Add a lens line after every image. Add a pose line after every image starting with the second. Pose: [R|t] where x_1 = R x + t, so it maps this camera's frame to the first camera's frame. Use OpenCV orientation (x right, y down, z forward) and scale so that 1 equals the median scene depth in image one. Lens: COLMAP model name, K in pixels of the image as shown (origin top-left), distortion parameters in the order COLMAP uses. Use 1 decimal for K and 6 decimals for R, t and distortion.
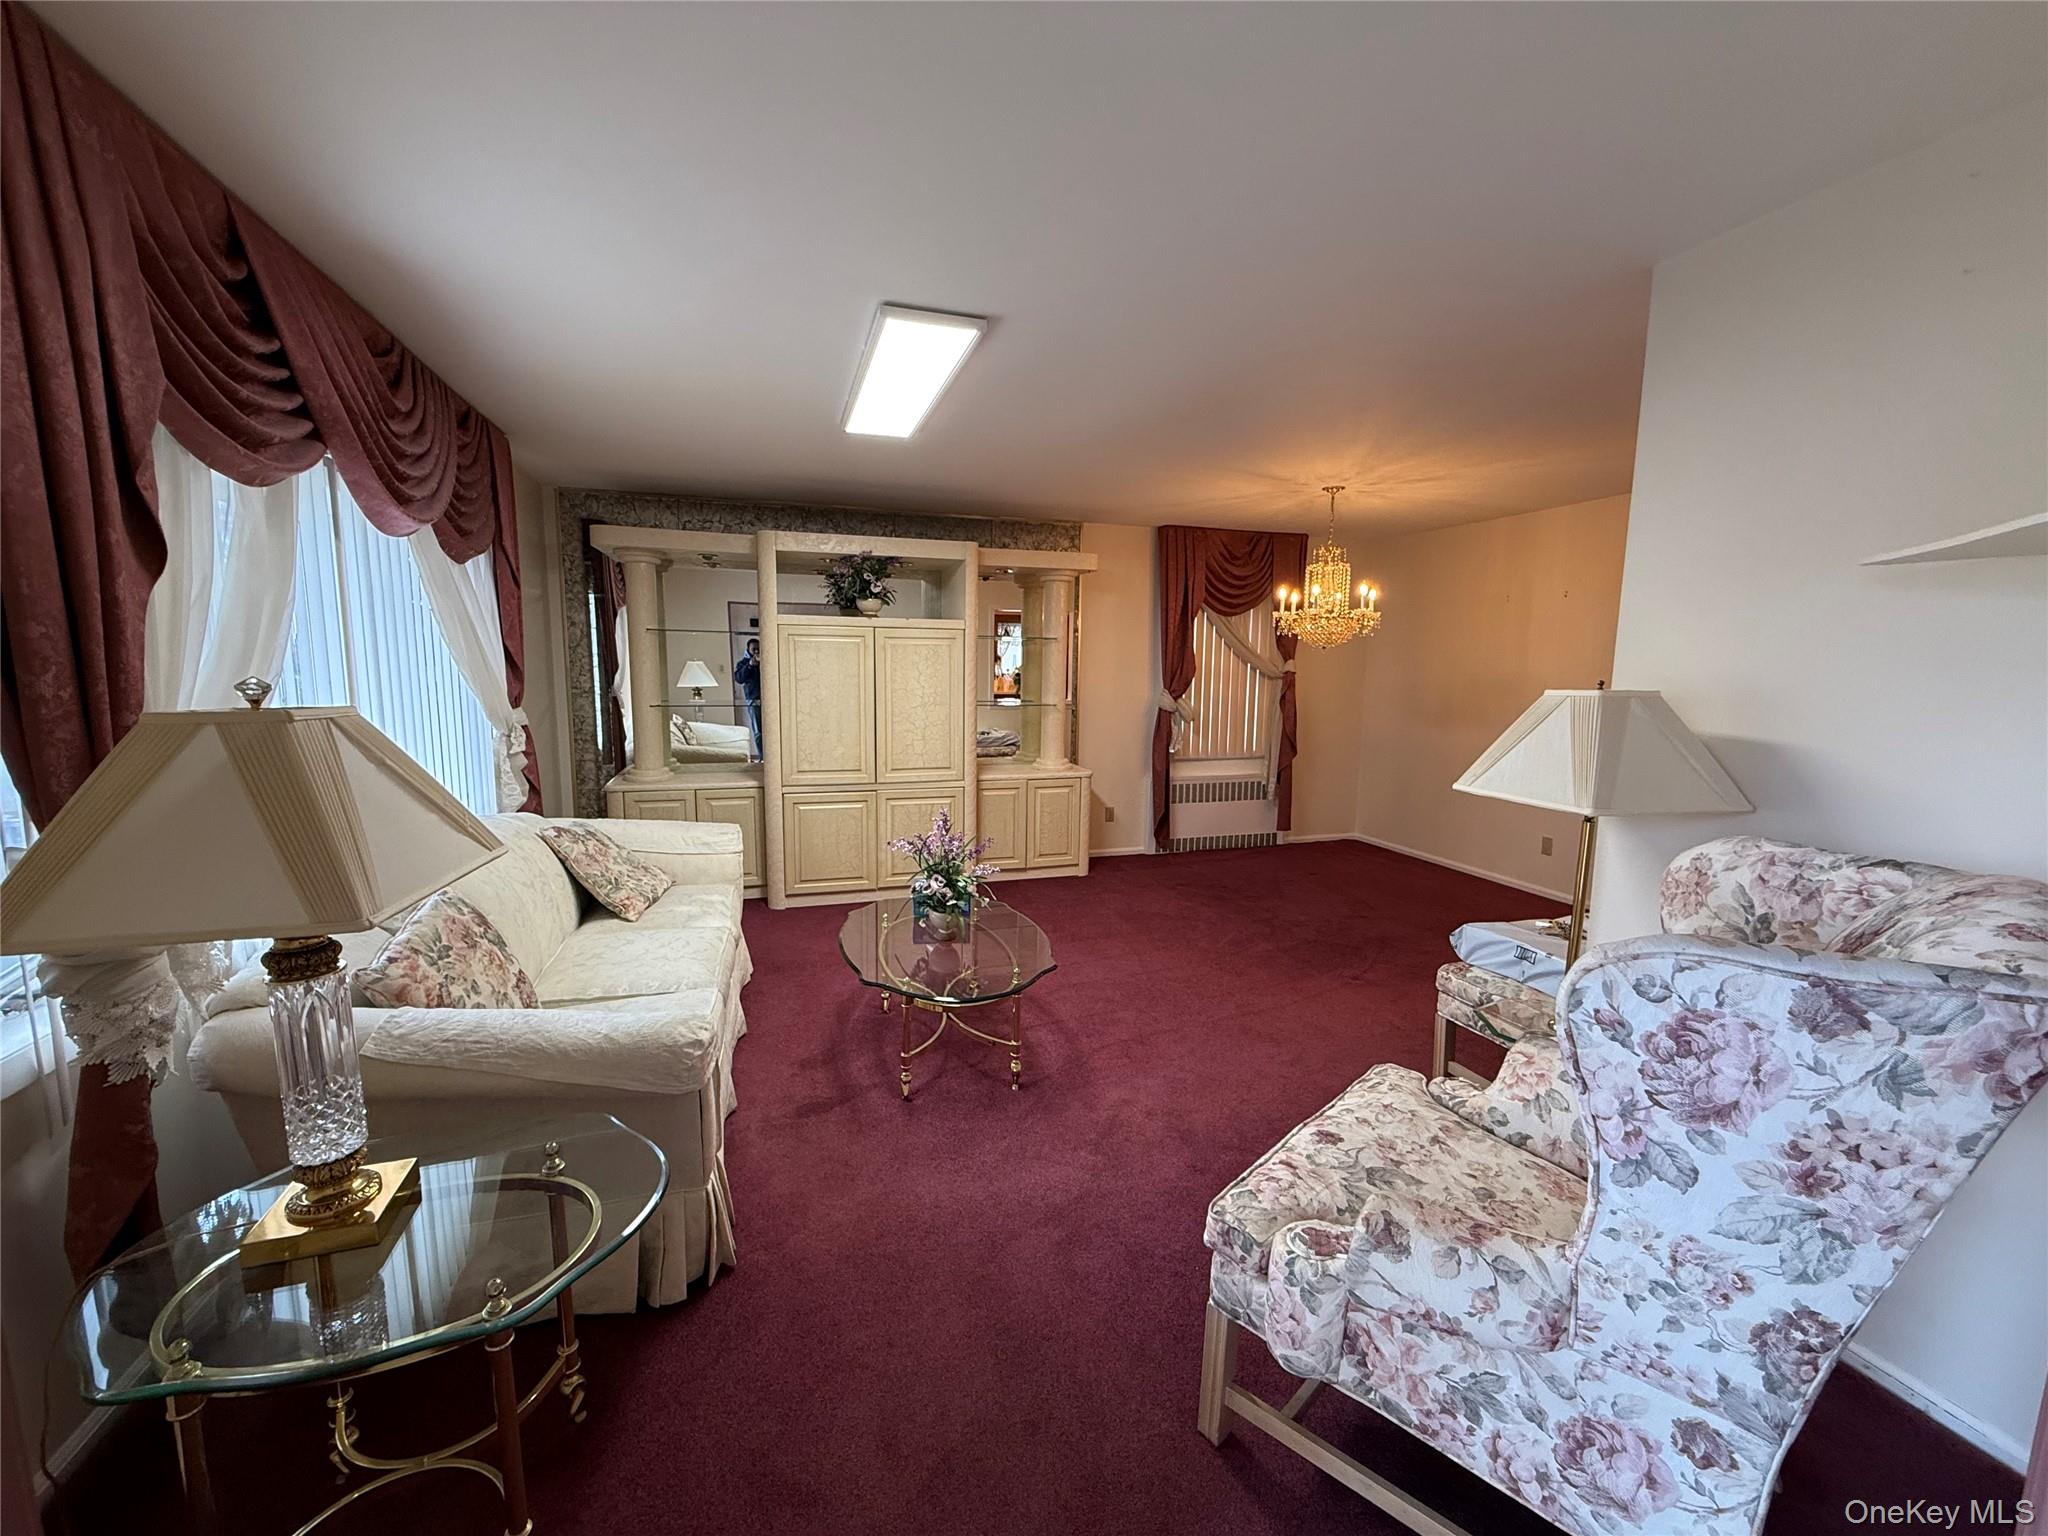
lens RADIAL K [[810.1, 0, 1015.8], [0, 810.1, 769.1], [0, 0, 1]] dist [0.001146, 0.000194]
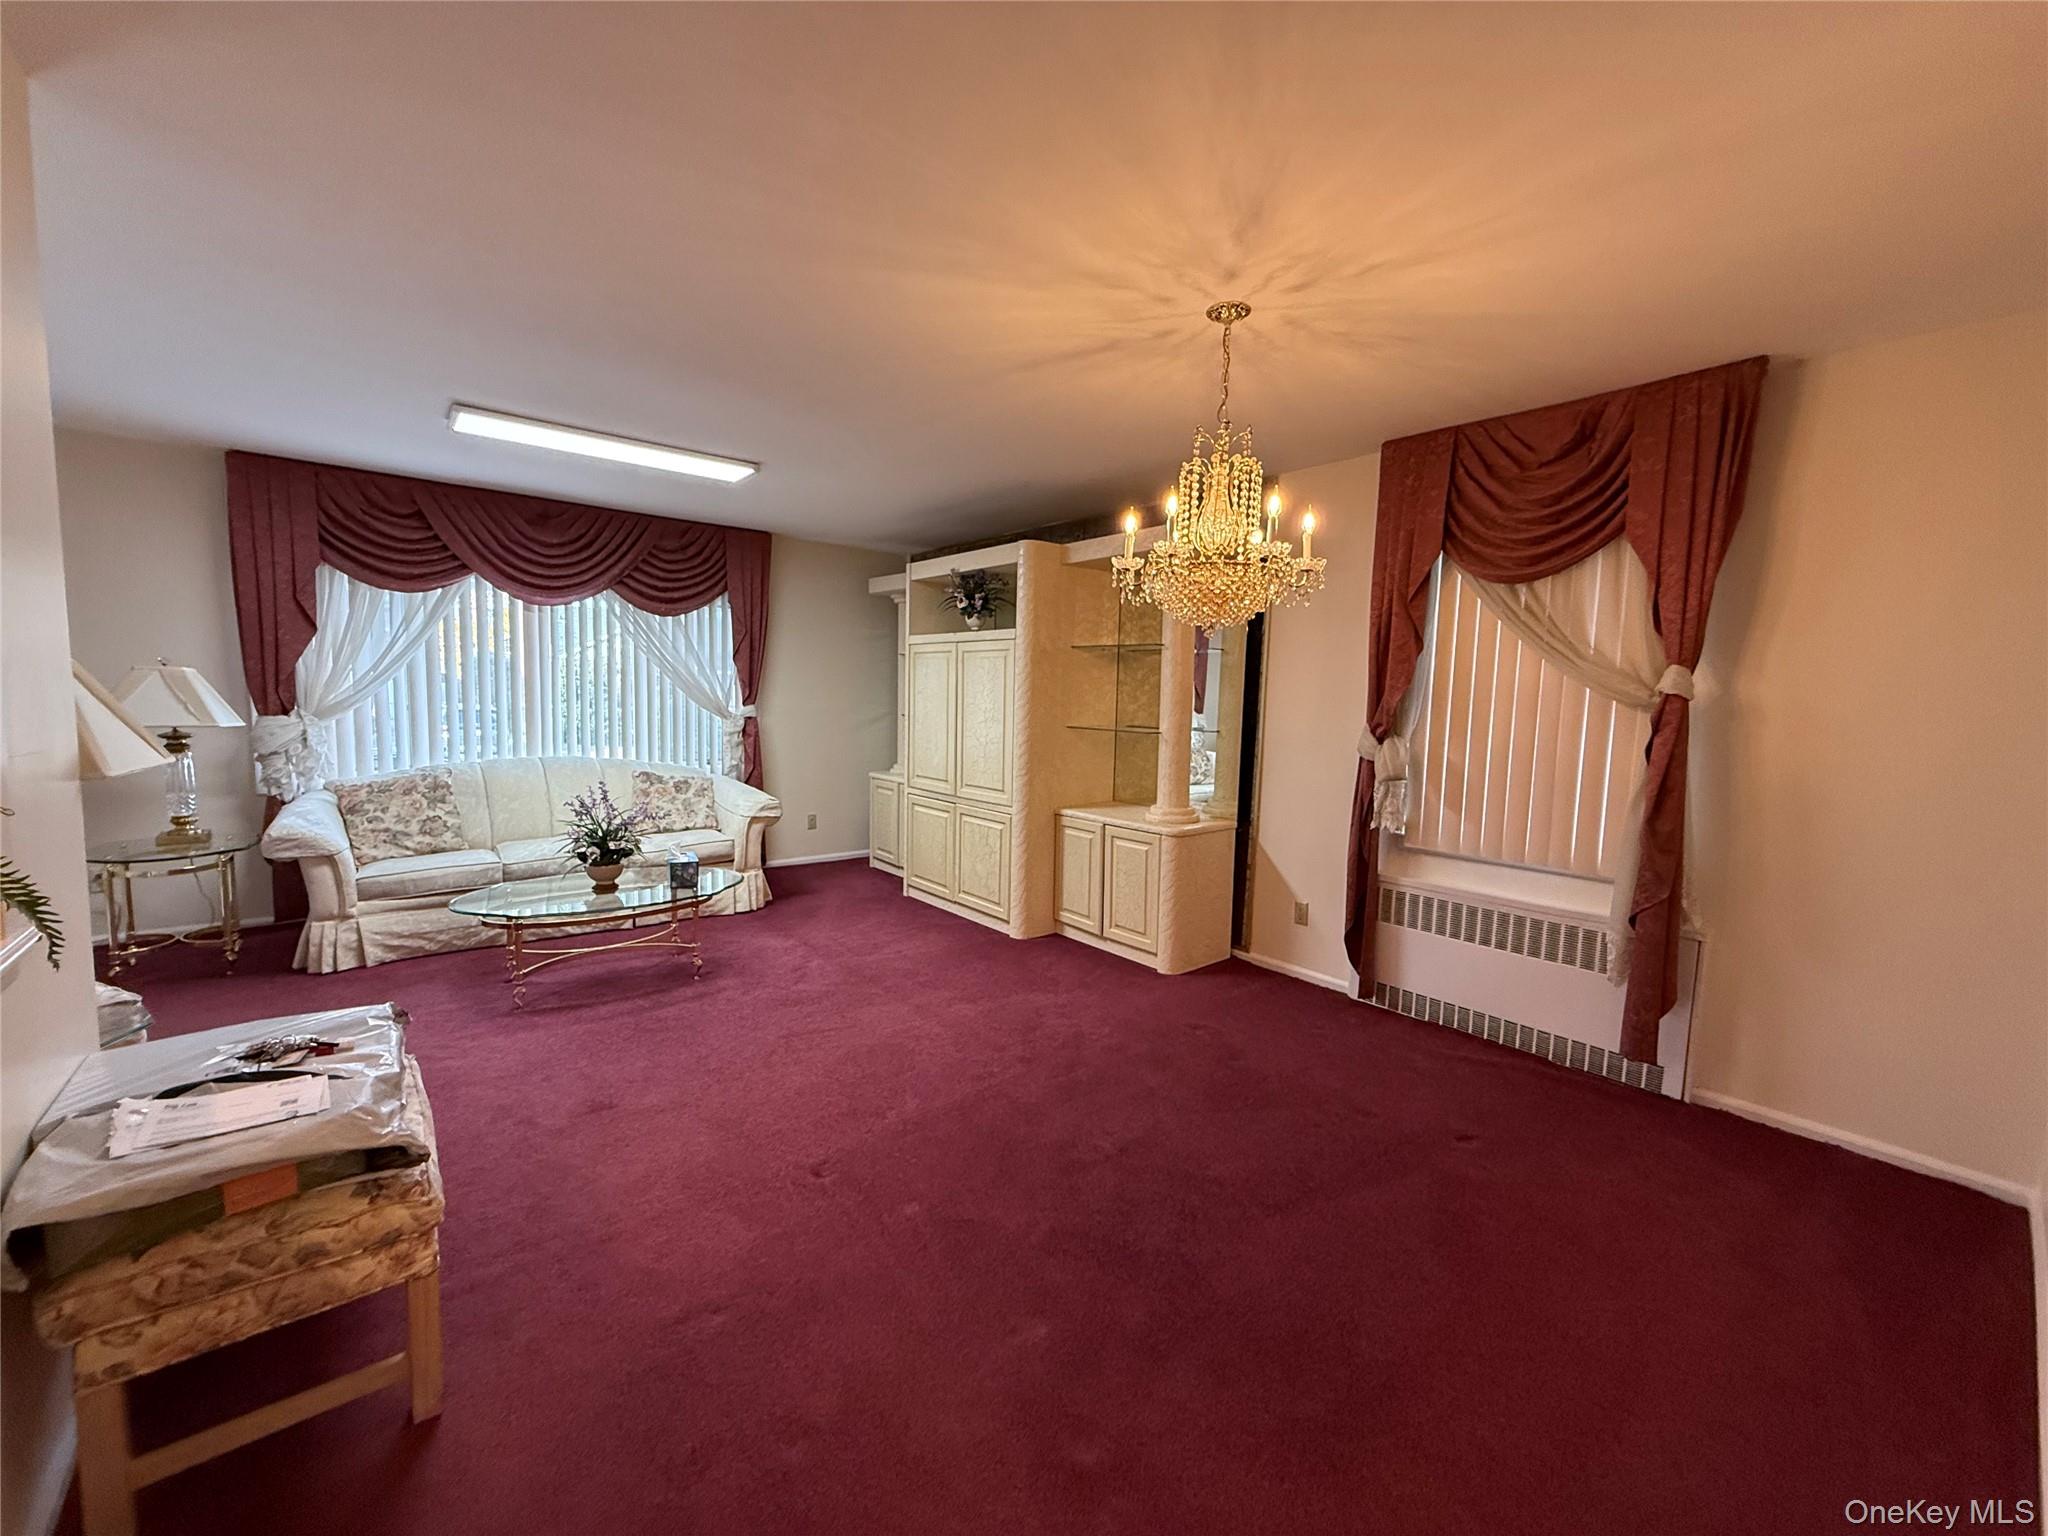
lens RADIAL K [[810.1, 0, 1015.8], [0, 810.1, 769.1], [0, 0, 1]] dist [0.001146, 0.000194]
pose [[0.379652, 0.101943, -0.919496, 0.726904], [-0.133911, 0.989498, 0.054414, -0.074534], [0.915387, 0.102472, 0.389316, 0.621788]]
